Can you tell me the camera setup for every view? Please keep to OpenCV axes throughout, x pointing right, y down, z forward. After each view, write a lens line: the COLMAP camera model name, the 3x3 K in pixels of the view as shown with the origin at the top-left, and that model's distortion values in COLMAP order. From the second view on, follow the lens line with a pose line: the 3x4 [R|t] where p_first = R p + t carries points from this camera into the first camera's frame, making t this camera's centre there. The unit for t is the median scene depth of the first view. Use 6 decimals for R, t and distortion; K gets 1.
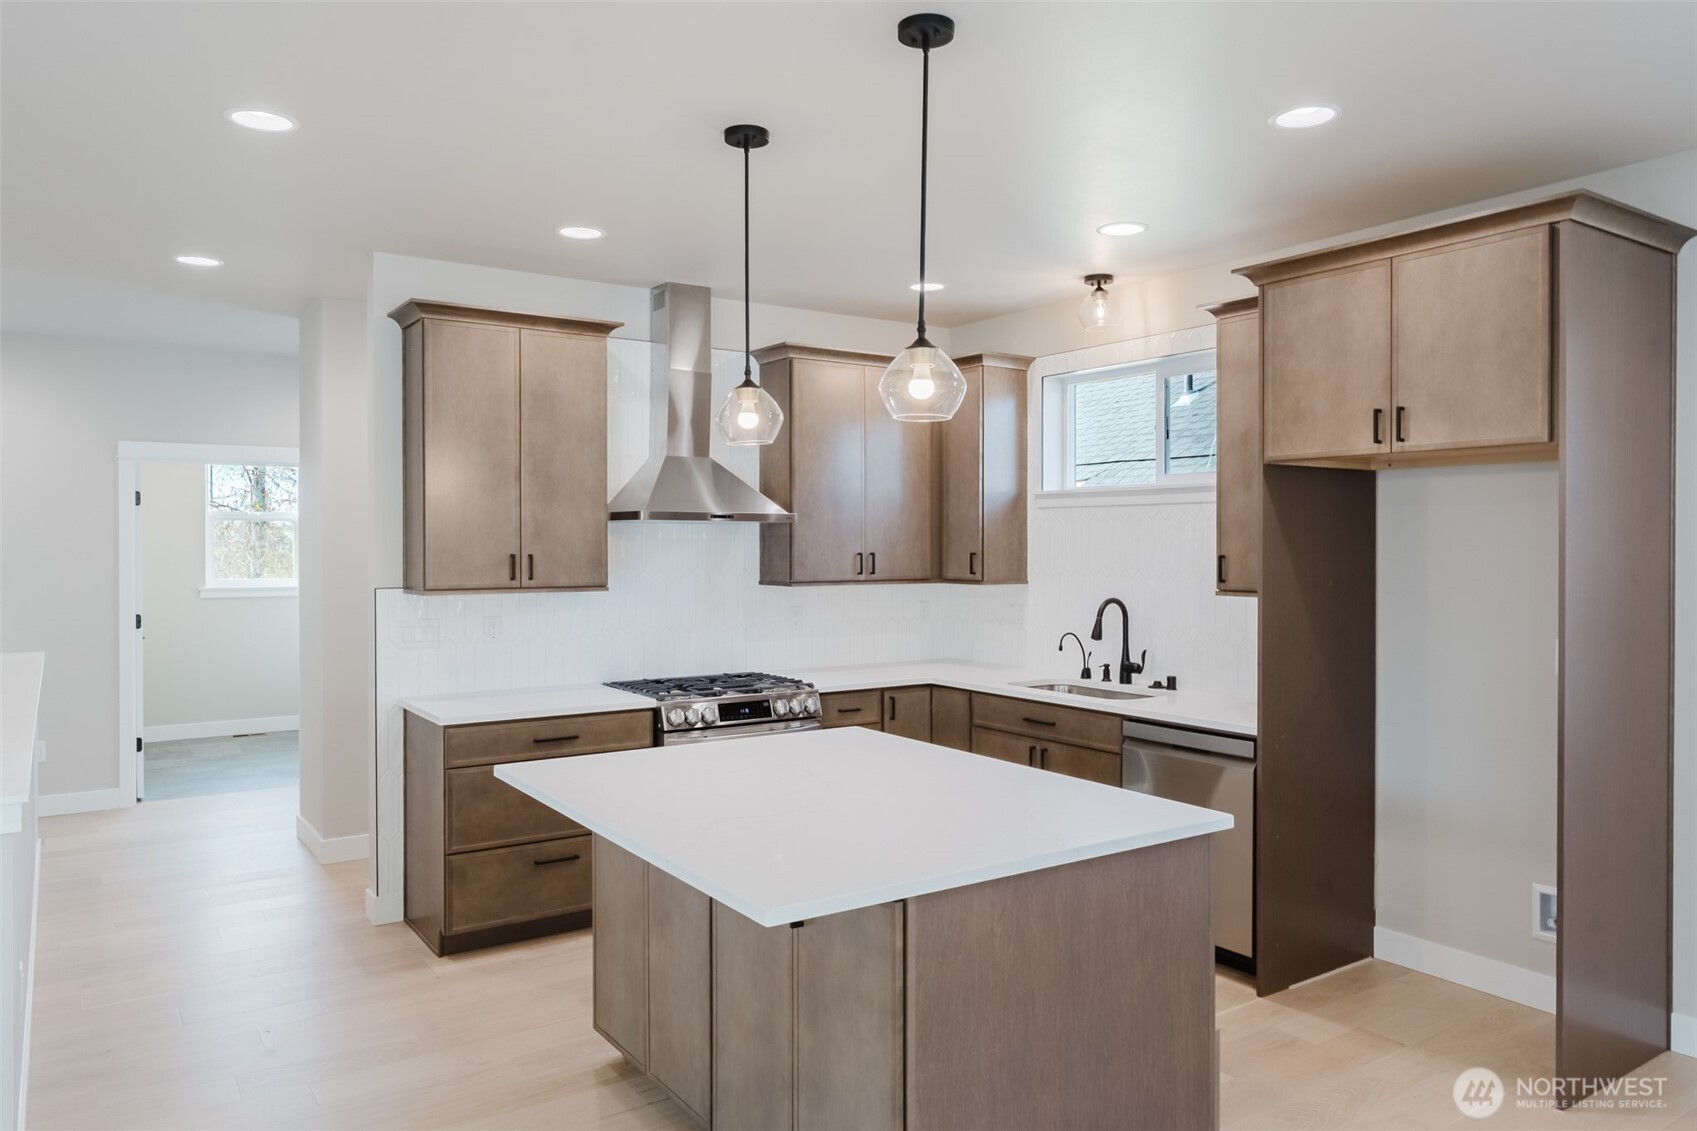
lens RADIAL K [[1164.0, 0, 817.1], [0, 1164.0, 545.2], [0, 0, 1]] dist [-0.021978, 0.001840]
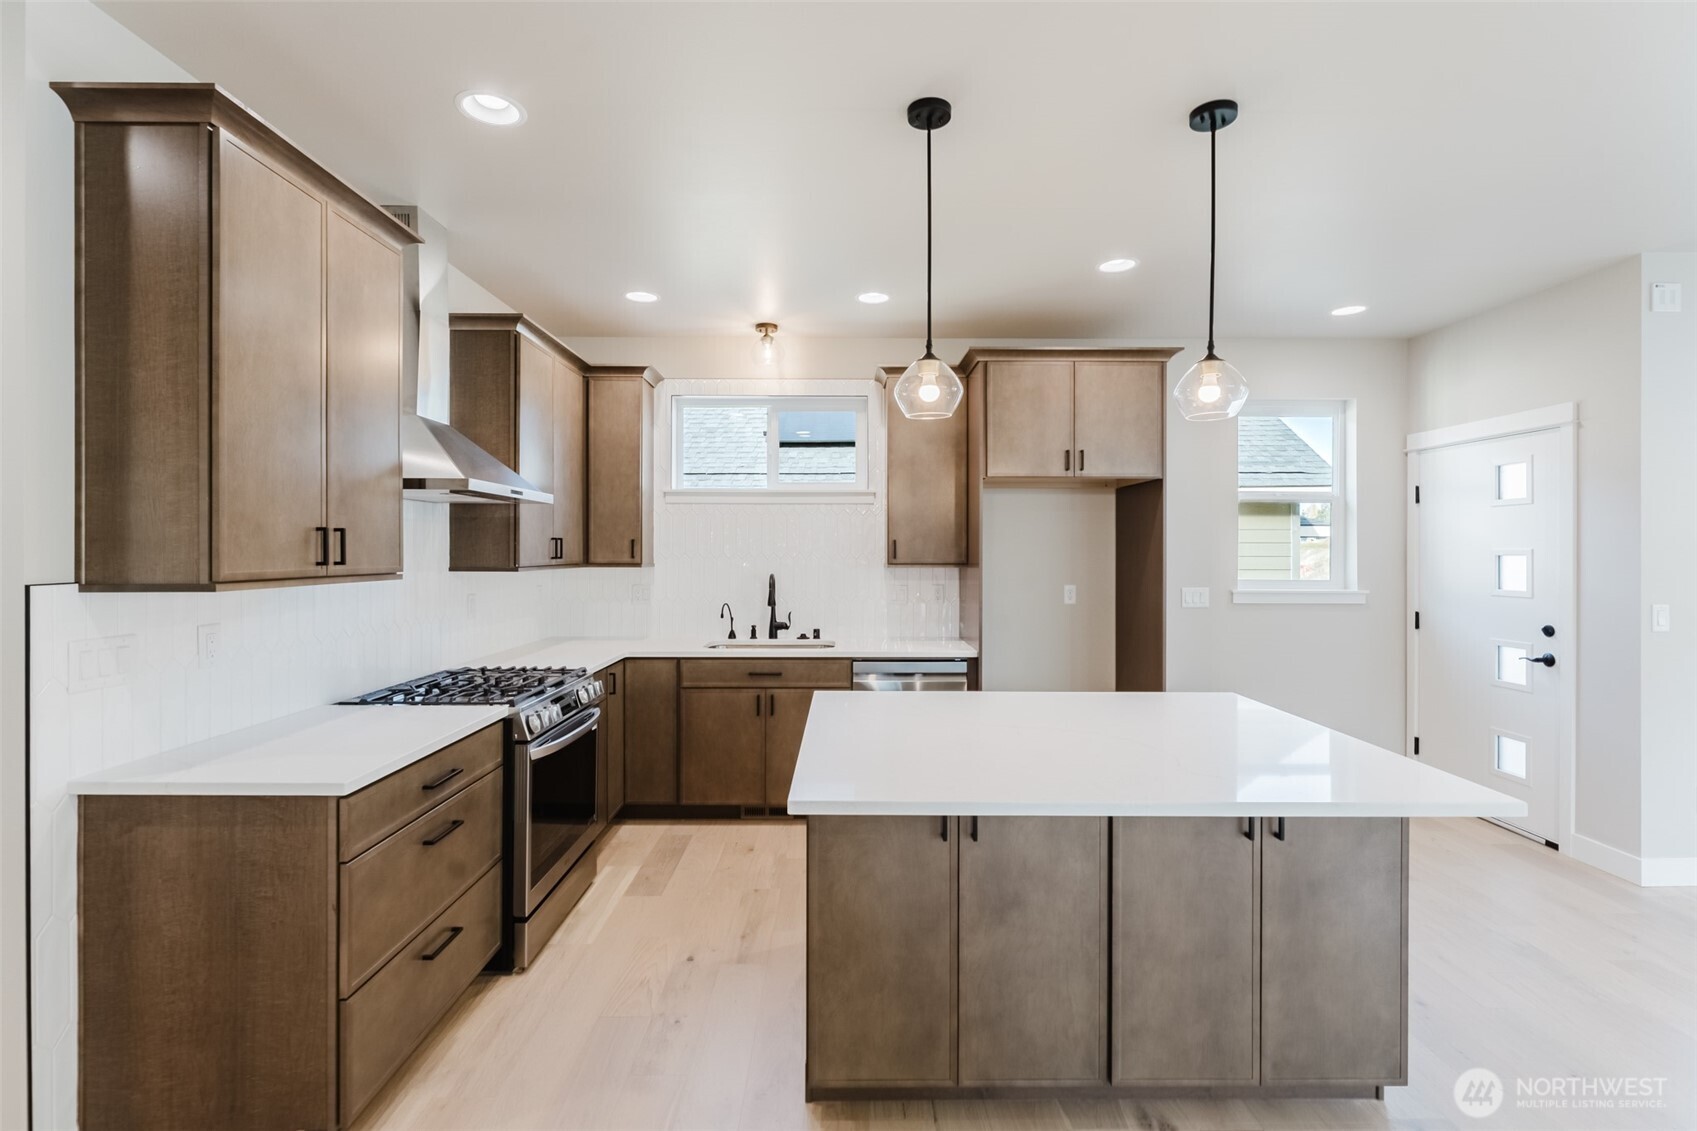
lens RADIAL K [[787.8, 0, 834.1], [0, 787.8, 548.2], [0, 0, 1]] dist [-0.005985, -0.003460]
pose [[0.543067, 0.003251, 0.839683, -0.446426], [0.000006, 0.999992, -0.003876, 0.020053], [-0.839689, 0.002110, 0.543063, 0.458656]]
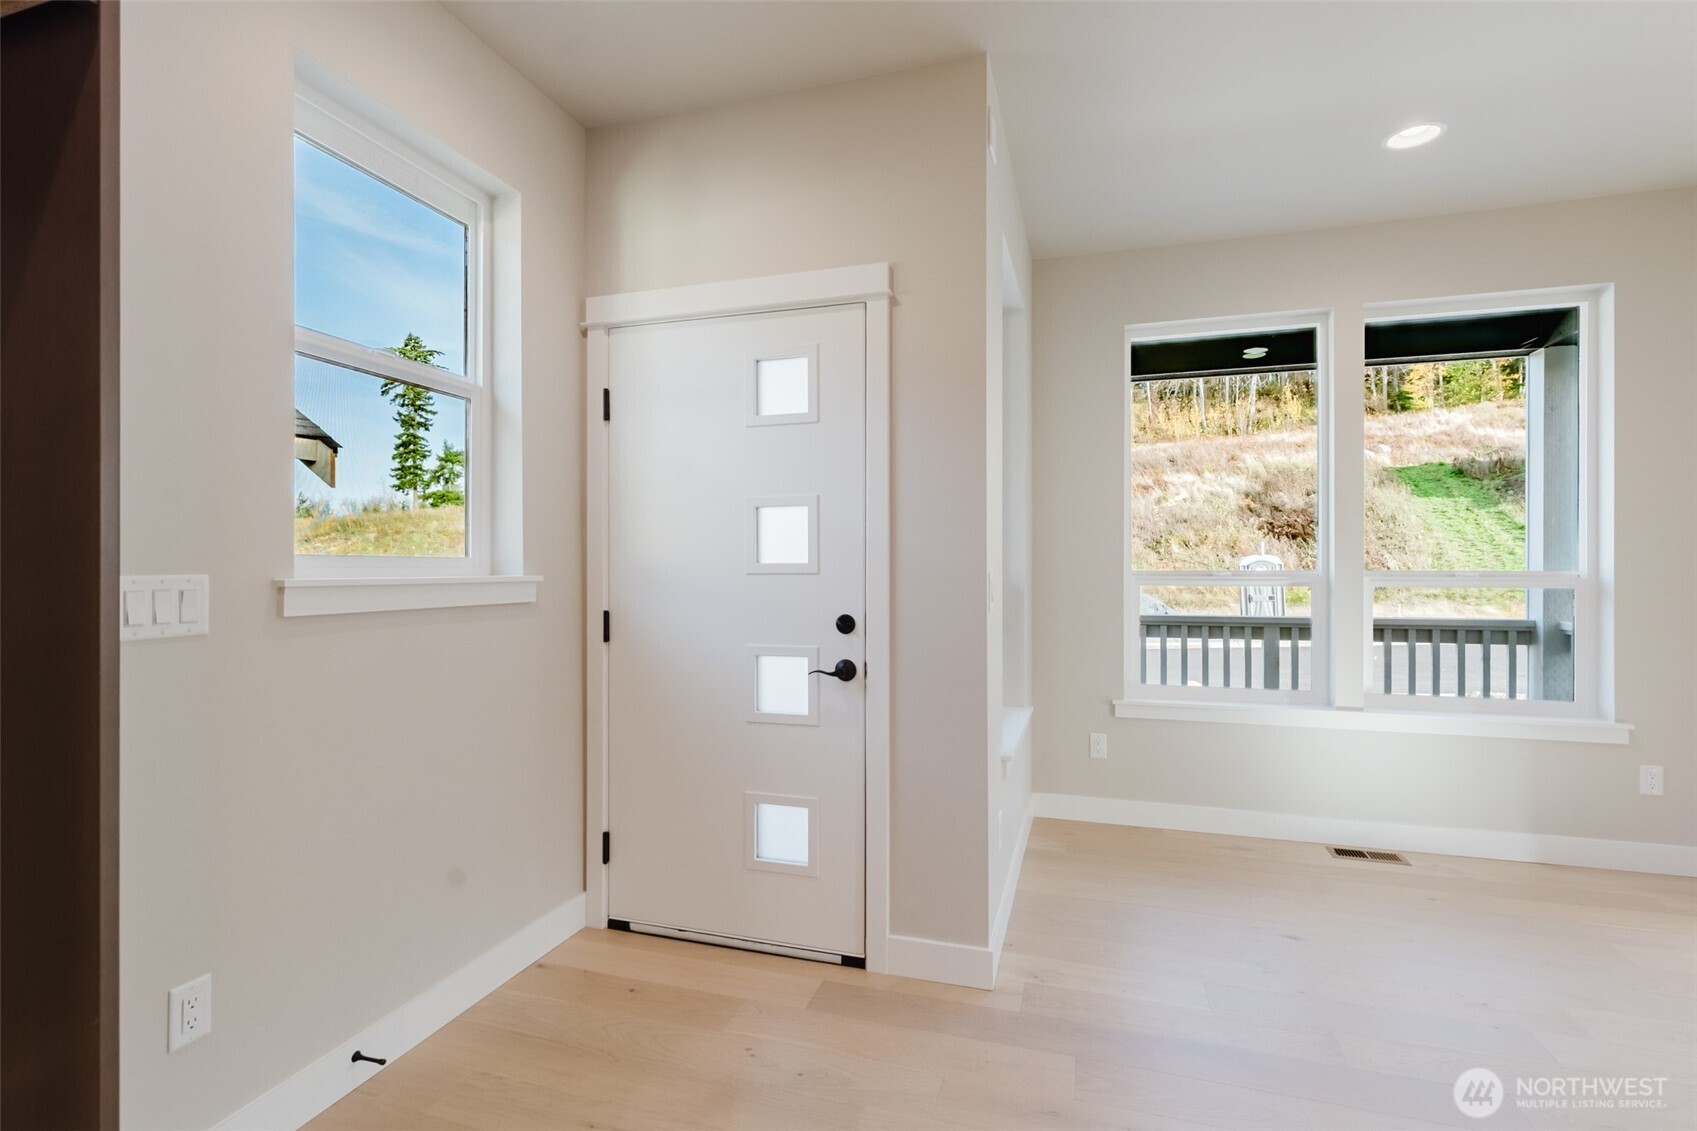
lens RADIAL K [[787.8, 0, 848.9], [0, 787.8, 572.1], [0, 0, 1]] dist [-0.005985, -0.003460]
pose [[-0.629899, -0.006482, 0.776650, 0.175892], [0.002576, 0.999942, 0.010435, 0.059283], [-0.776673, 0.008574, -0.629846, 0.586175]]
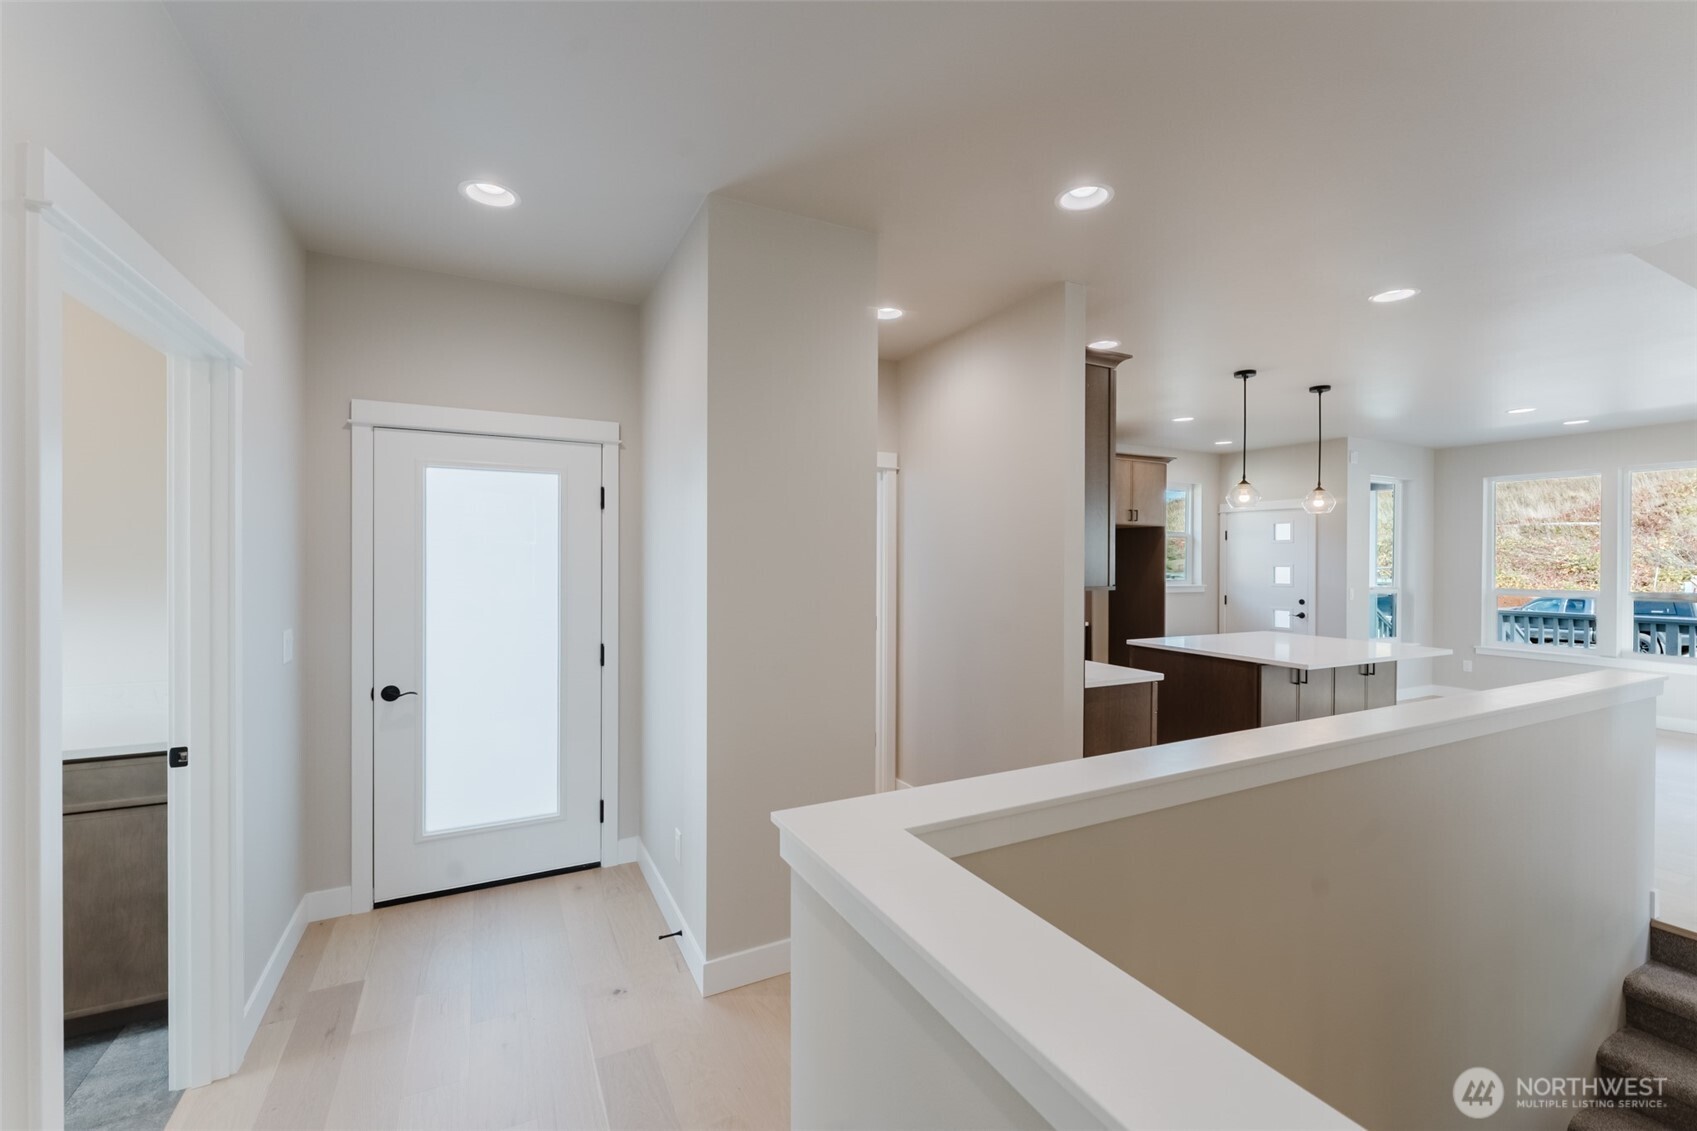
lens RADIAL K [[719.9, 0, 834.7], [0, 719.9, 555.5], [0, 0, 1]] dist [0.005790, -0.000164]
pose [[0.101652, 0.004352, 0.994810, -1.028765], [-0.002701, 0.999988, -0.004099, 0.008789], [-0.994816, -0.002270, 0.101663, 1.095538]]
